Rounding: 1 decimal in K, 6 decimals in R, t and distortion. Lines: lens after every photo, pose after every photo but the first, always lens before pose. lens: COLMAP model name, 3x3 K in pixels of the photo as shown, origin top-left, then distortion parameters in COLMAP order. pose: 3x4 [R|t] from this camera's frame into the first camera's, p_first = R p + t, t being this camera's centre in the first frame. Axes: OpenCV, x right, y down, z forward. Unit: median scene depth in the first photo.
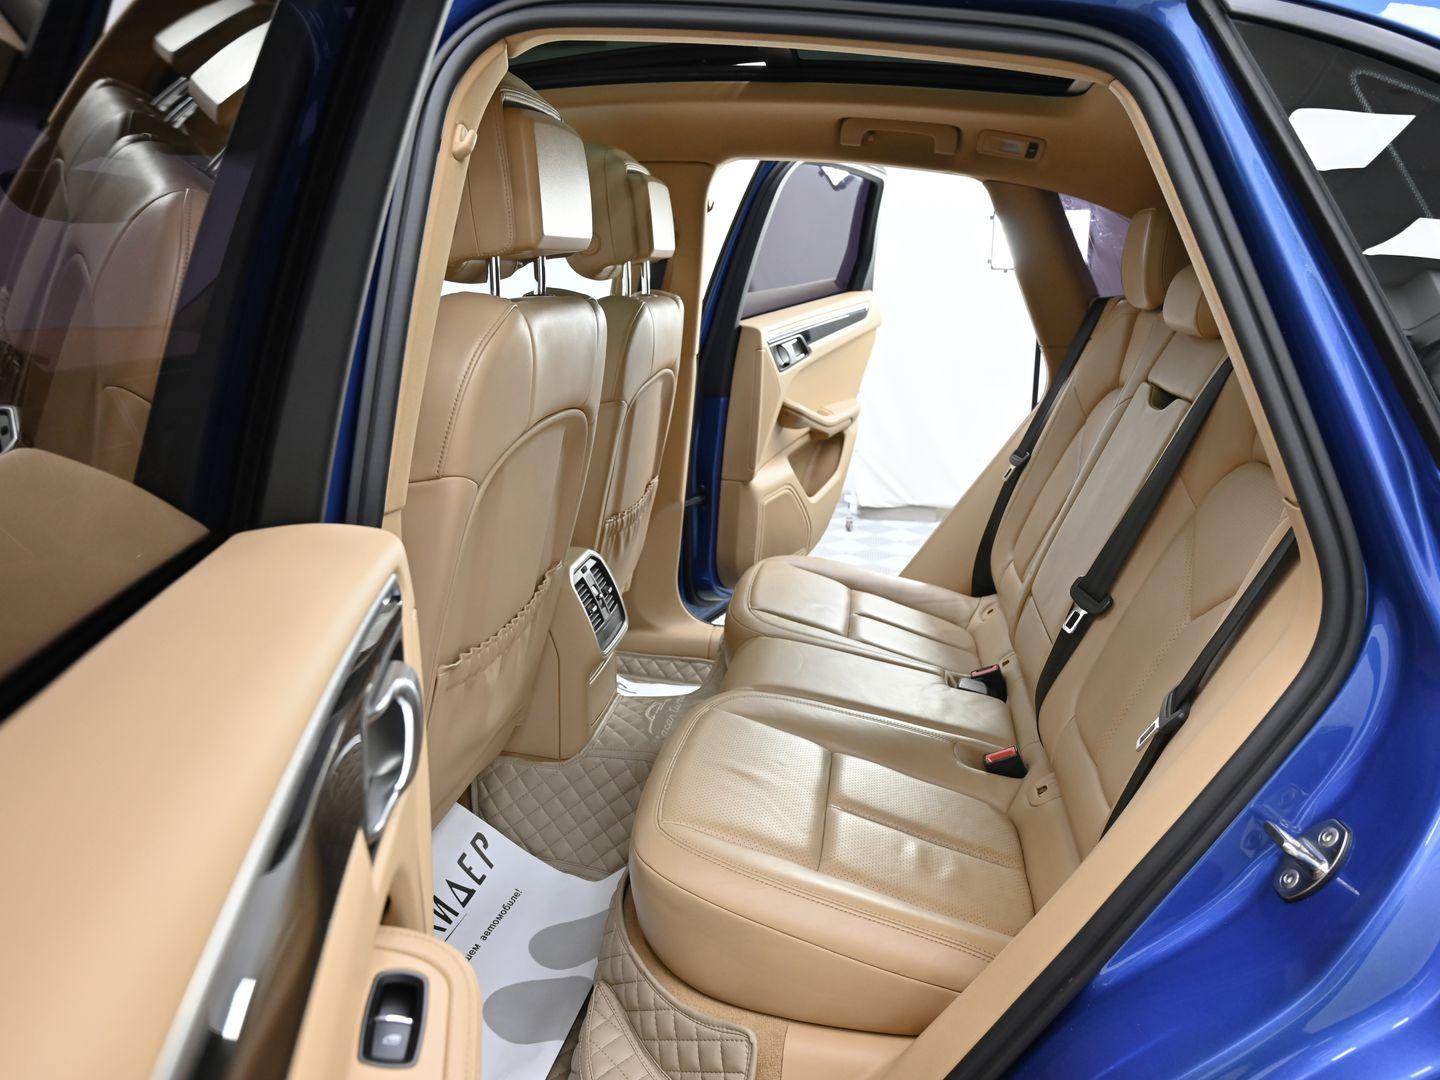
lens RADIAL K [[1091.5, 0, 720.0], [0, 1091.5, 540.0], [0, 0, 1]] dist [-0.002126, -0.003287]
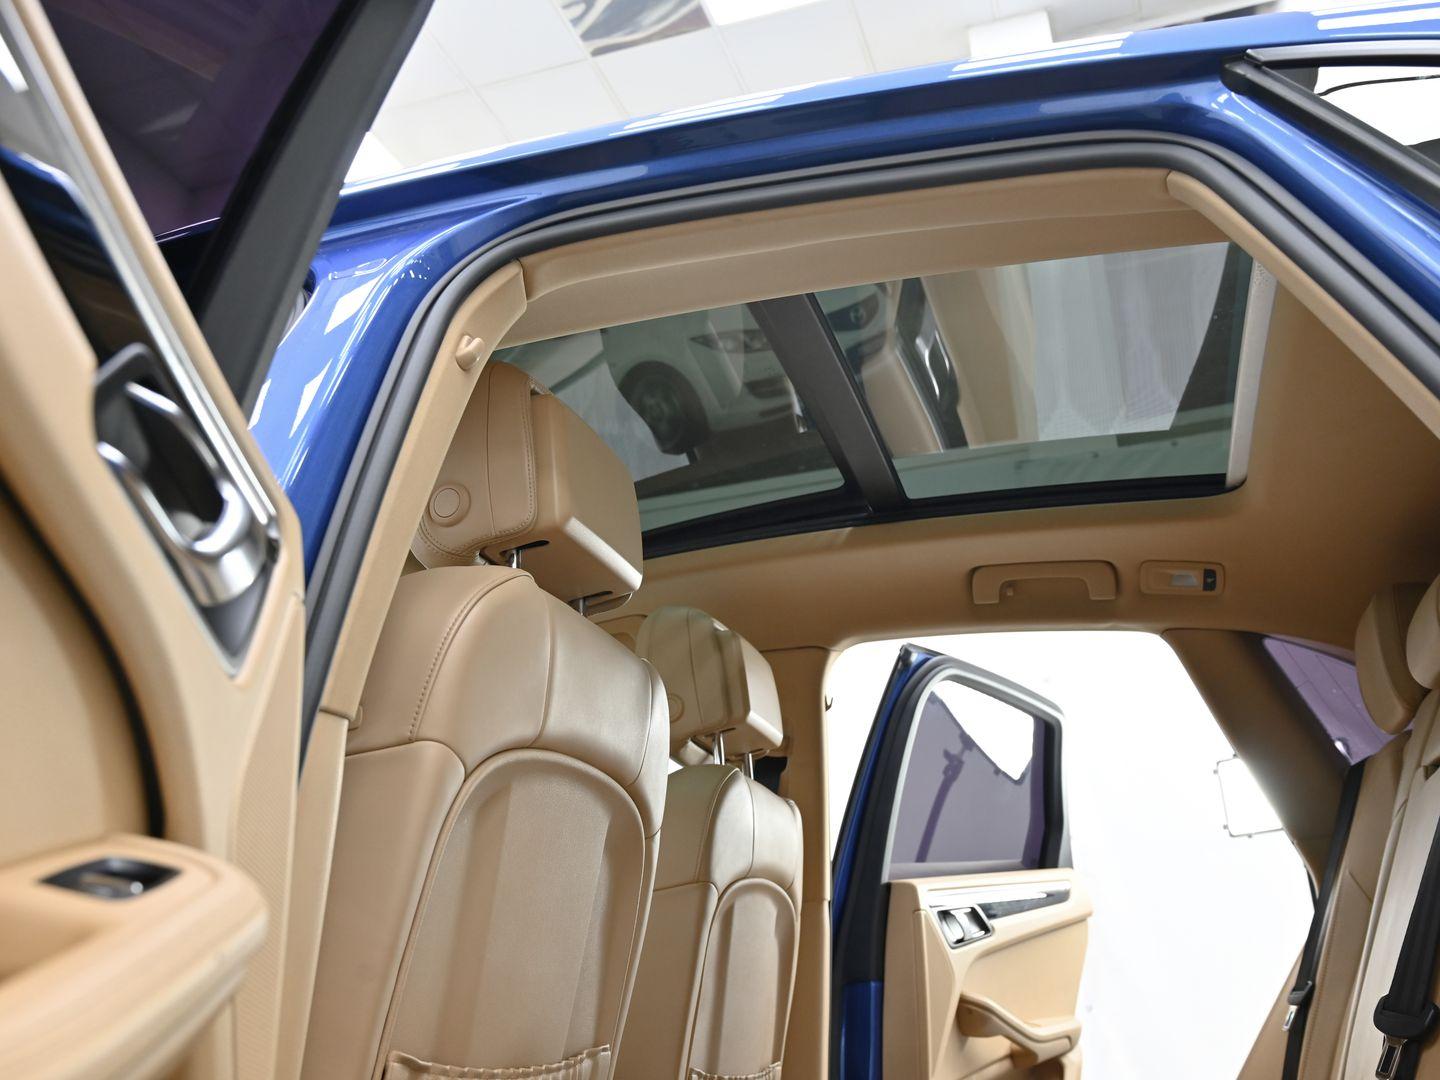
lens RADIAL K [[1393.7, 0, 720.0], [0, 1393.7, 540.0], [0, 0, 1]] dist [-0.008086, -0.013441]
pose [[0.989033, -0.095852, -0.112370, 0.034686], [0.012798, 0.813563, -0.581336, 0.174089], [0.147142, 0.573522, 0.805867, 0.071304]]
